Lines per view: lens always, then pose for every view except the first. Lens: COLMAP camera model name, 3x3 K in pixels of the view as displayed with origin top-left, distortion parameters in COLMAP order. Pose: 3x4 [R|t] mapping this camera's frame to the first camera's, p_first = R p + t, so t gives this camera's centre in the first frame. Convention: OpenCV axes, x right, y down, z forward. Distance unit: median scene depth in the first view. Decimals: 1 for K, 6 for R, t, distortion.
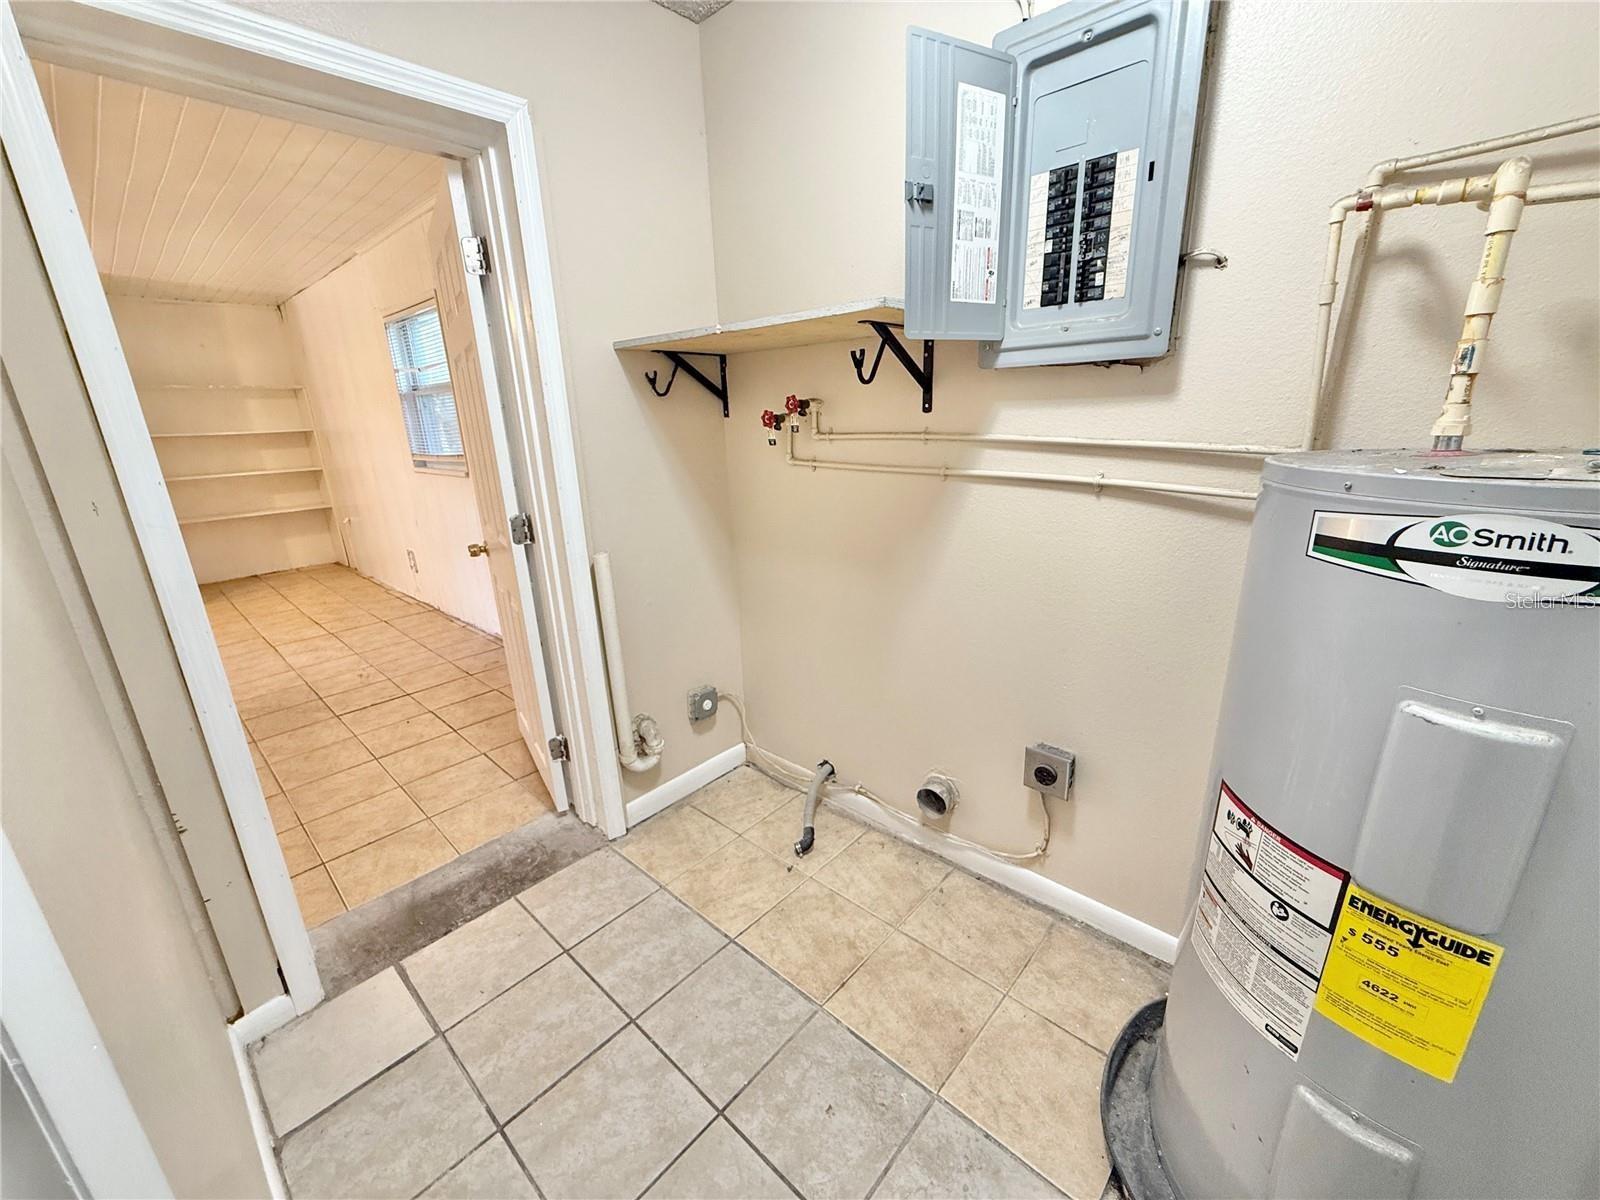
lens RADIAL K [[640.1, 0, 796.0], [0, 640.1, 600.2], [0, 0, 1]] dist [0.002054, 0.000411]
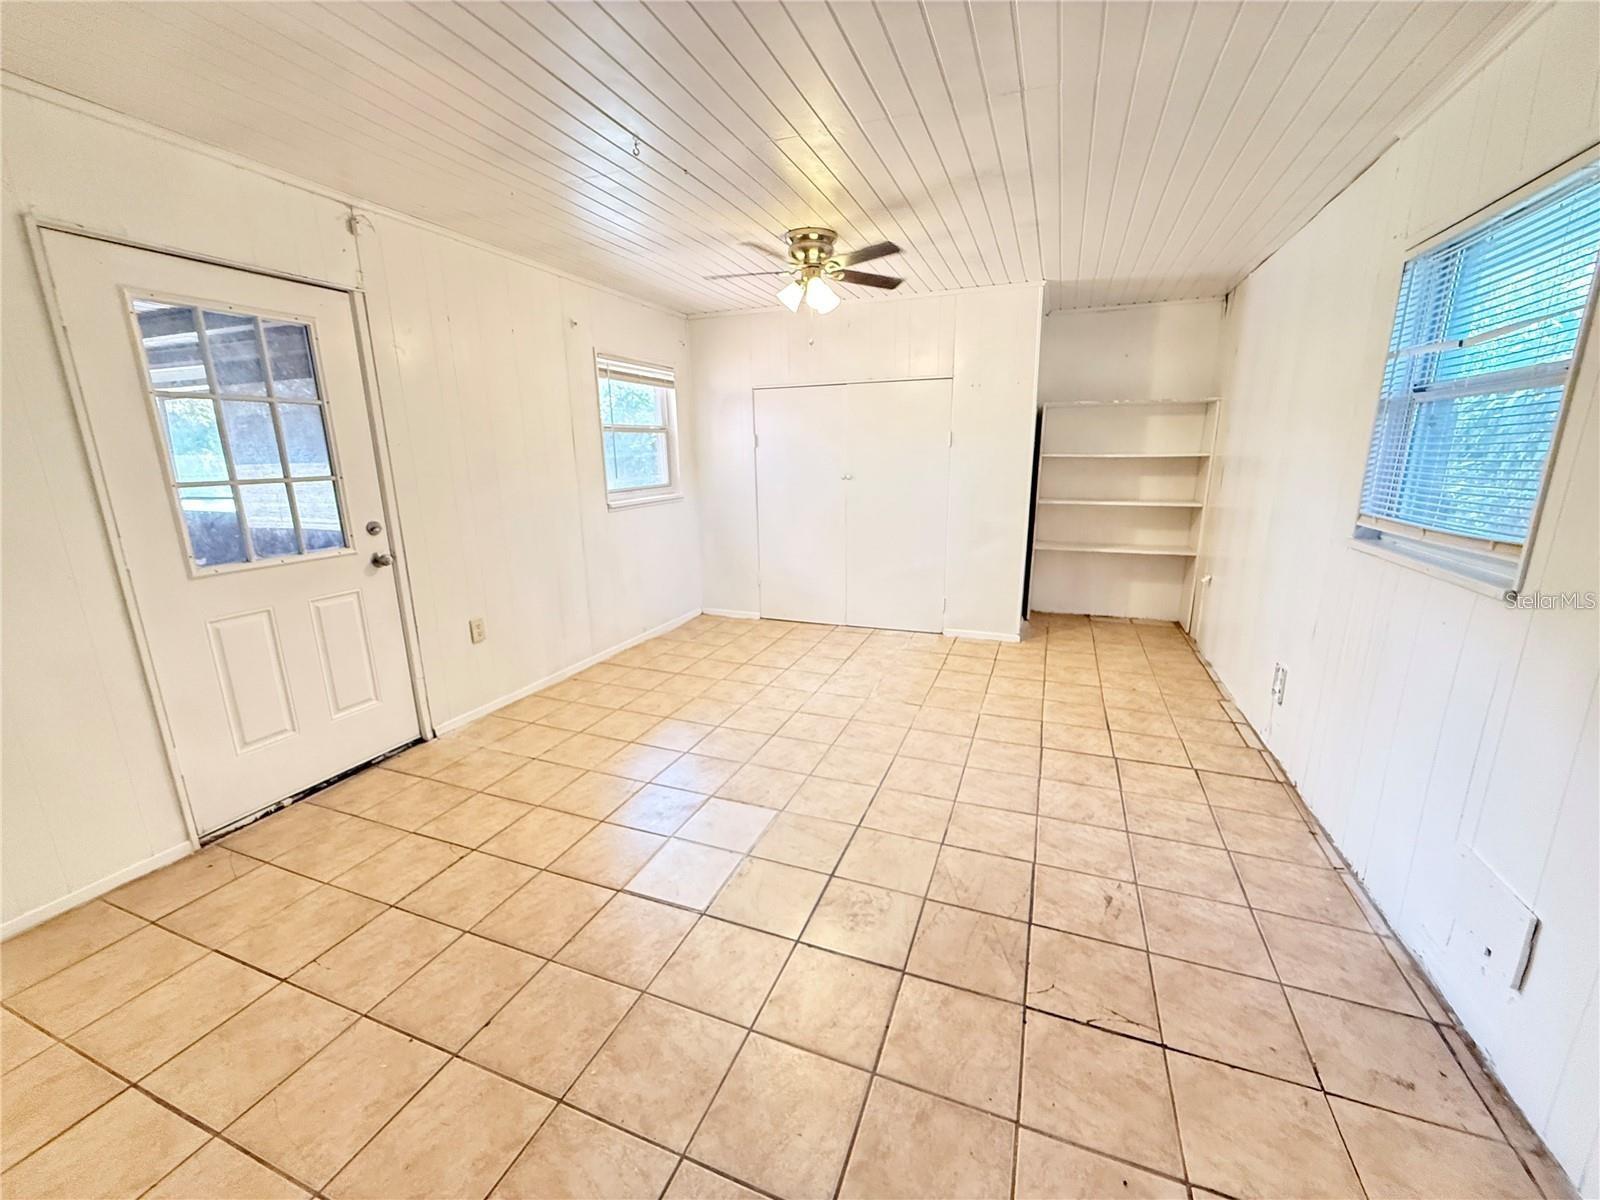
lens RADIAL K [[640.1, 0, 802.8], [0, 640.1, 603.7], [0, 0, 1]] dist [0.002054, 0.000411]
pose [[0.363184, 0.249665, -0.897644, -0.268069], [-0.266805, 0.950952, 0.156543, -0.116673], [0.892699, 0.182642, 0.411983, 0.382064]]
